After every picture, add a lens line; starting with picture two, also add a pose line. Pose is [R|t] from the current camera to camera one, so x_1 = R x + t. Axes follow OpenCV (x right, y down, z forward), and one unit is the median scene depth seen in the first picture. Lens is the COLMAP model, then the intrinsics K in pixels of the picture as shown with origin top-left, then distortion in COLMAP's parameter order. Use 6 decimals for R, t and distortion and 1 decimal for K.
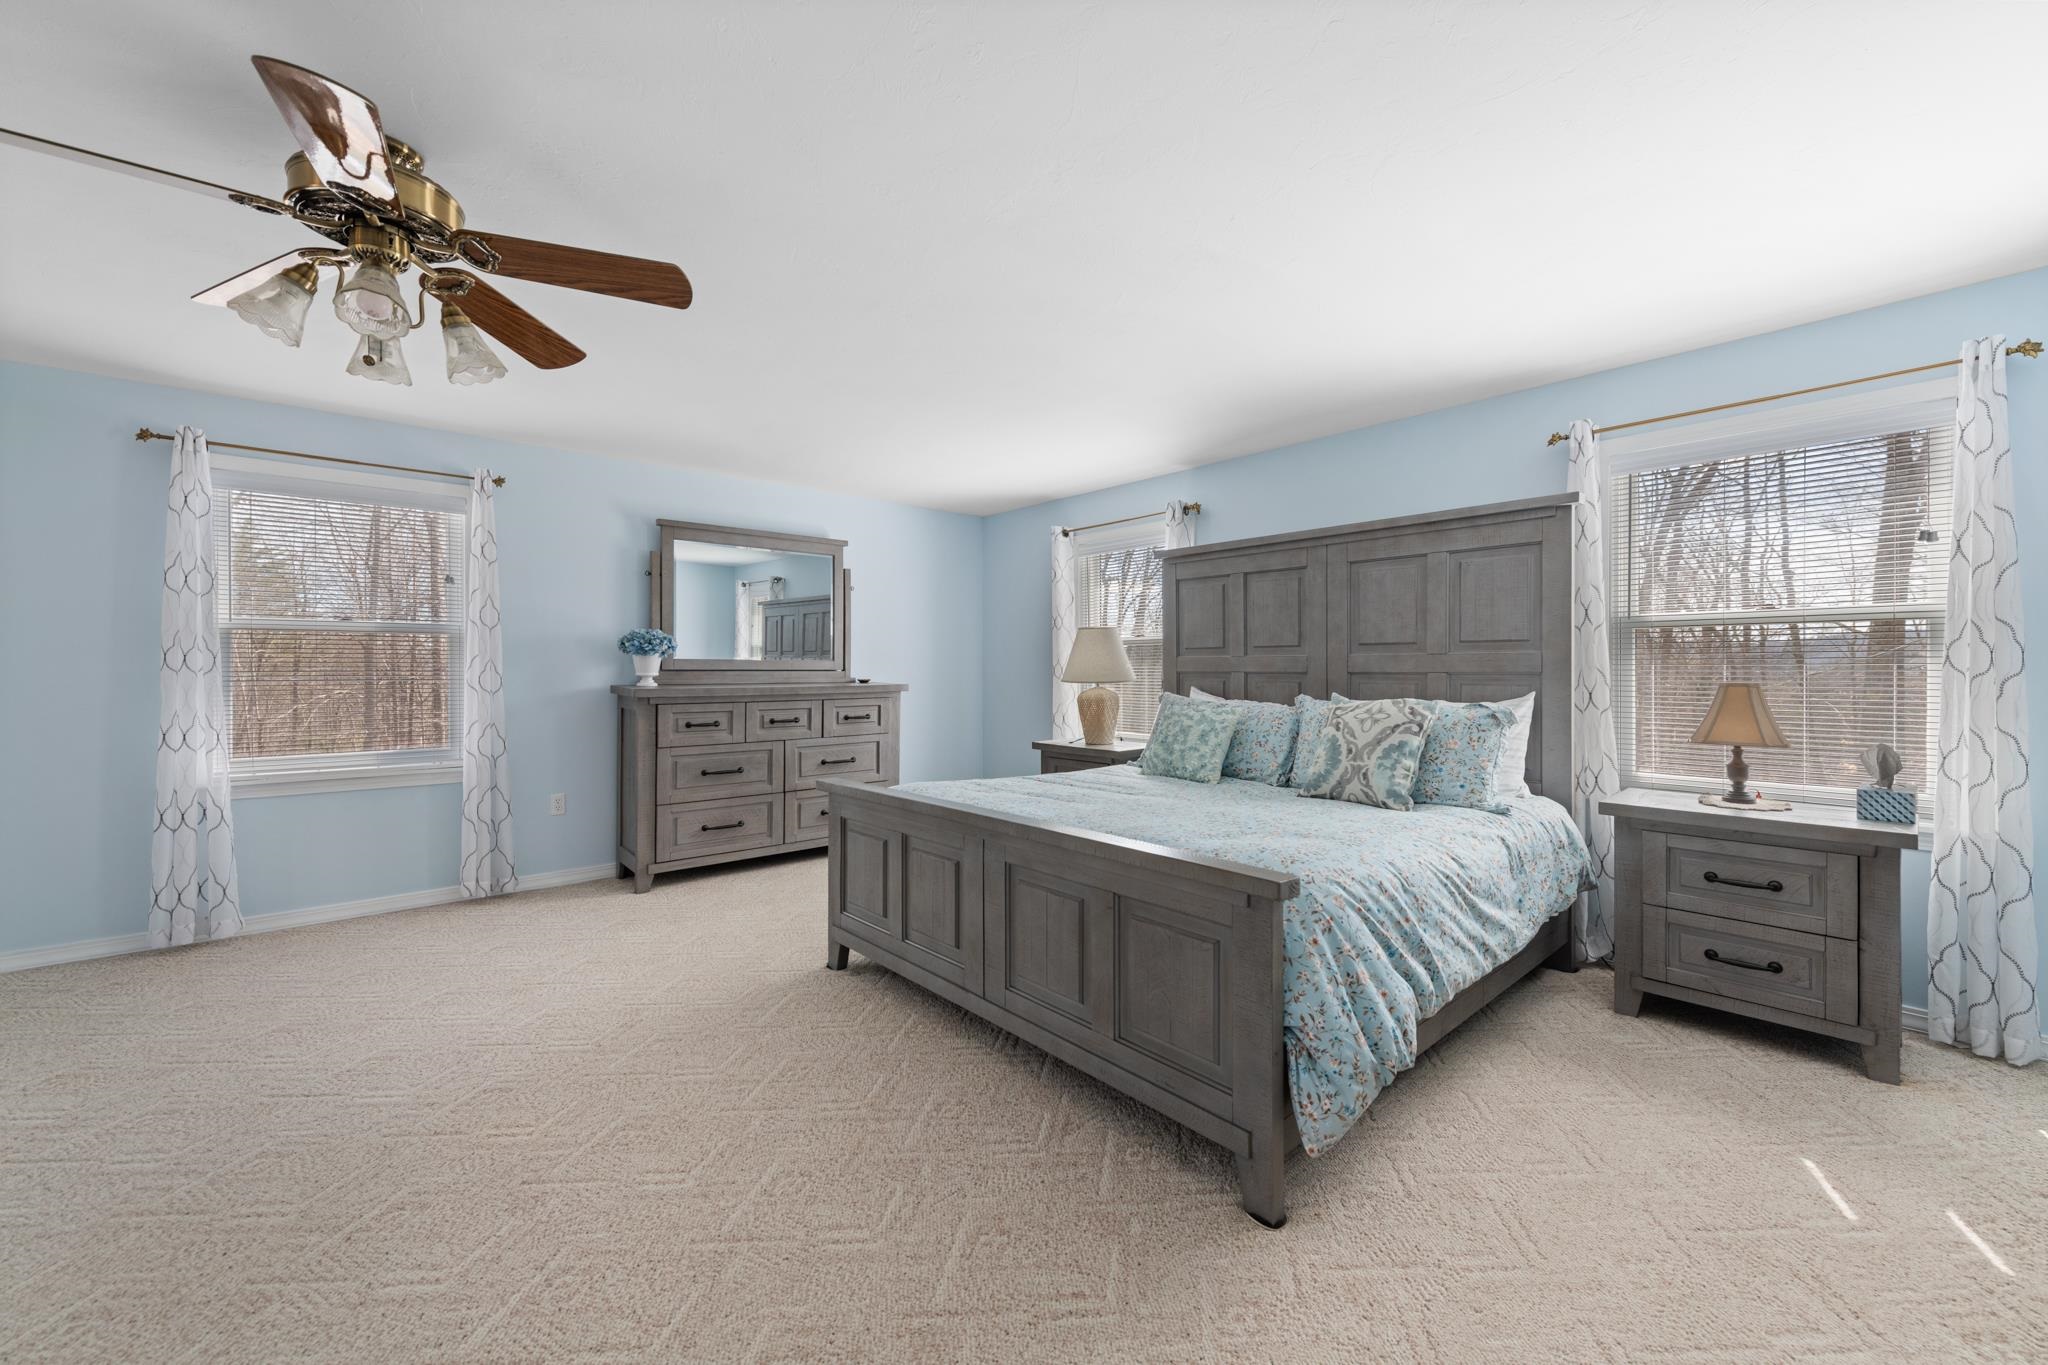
lens RADIAL K [[805.9, 0, 1036.3], [0, 805.9, 674.8], [0, 0, 1]] dist [0.019093, -0.006722]
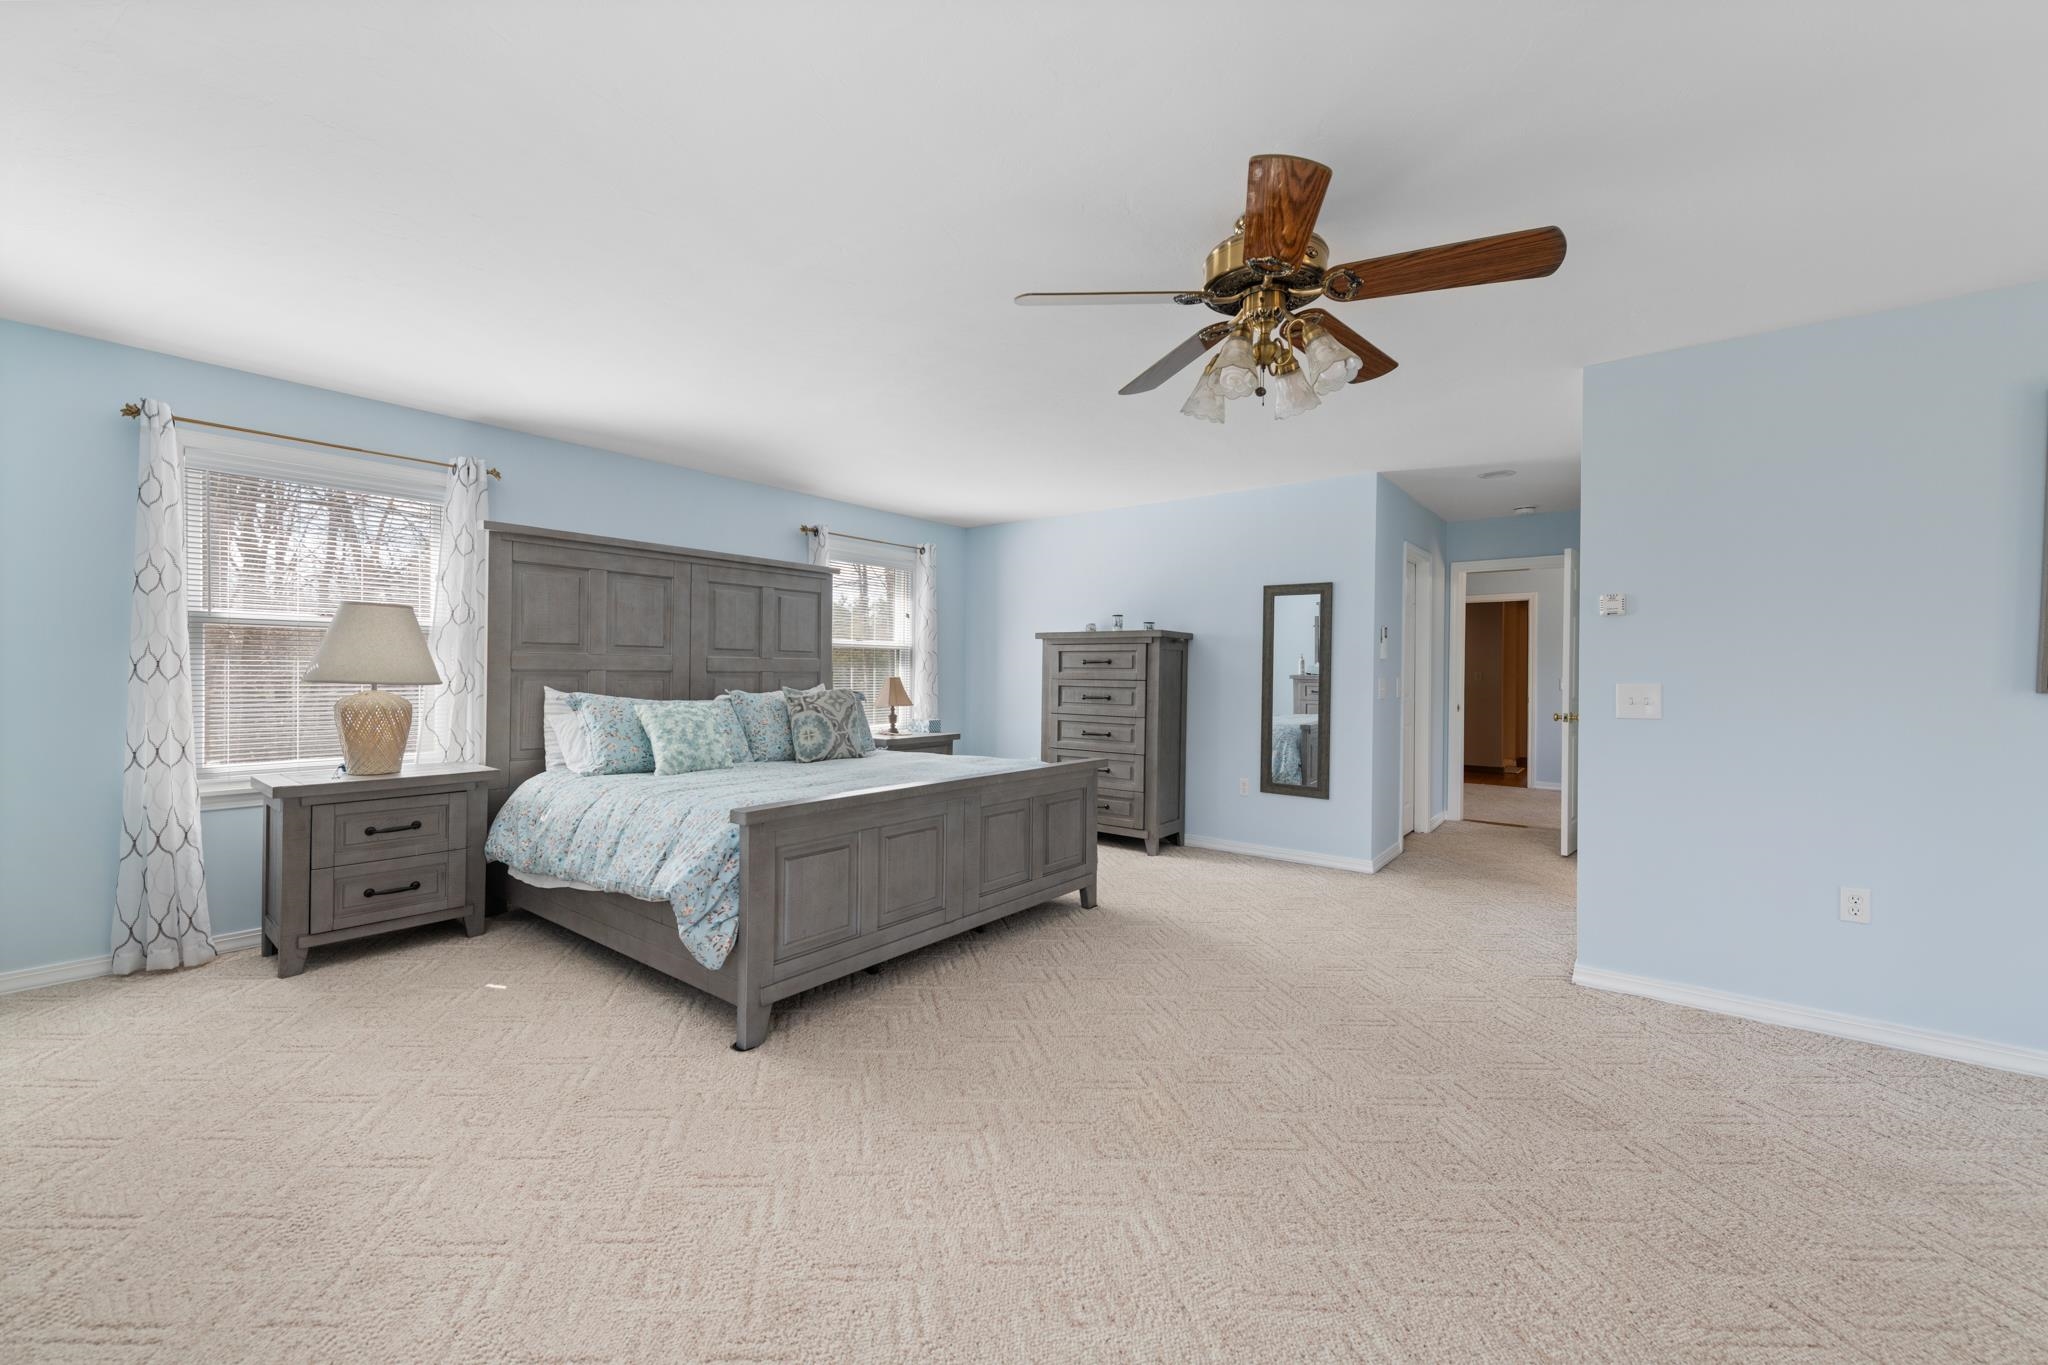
lens RADIAL K [[805.9, 0, 1035.6], [0, 805.9, 676.3], [0, 0, 1]] dist [0.019093, -0.006722]
pose [[-0.191195, -0.002291, 0.981549, -0.947903], [0.002287, 0.999994, 0.002779, 0.002219], [-0.981549, 0.002776, -0.191188, 0.777970]]
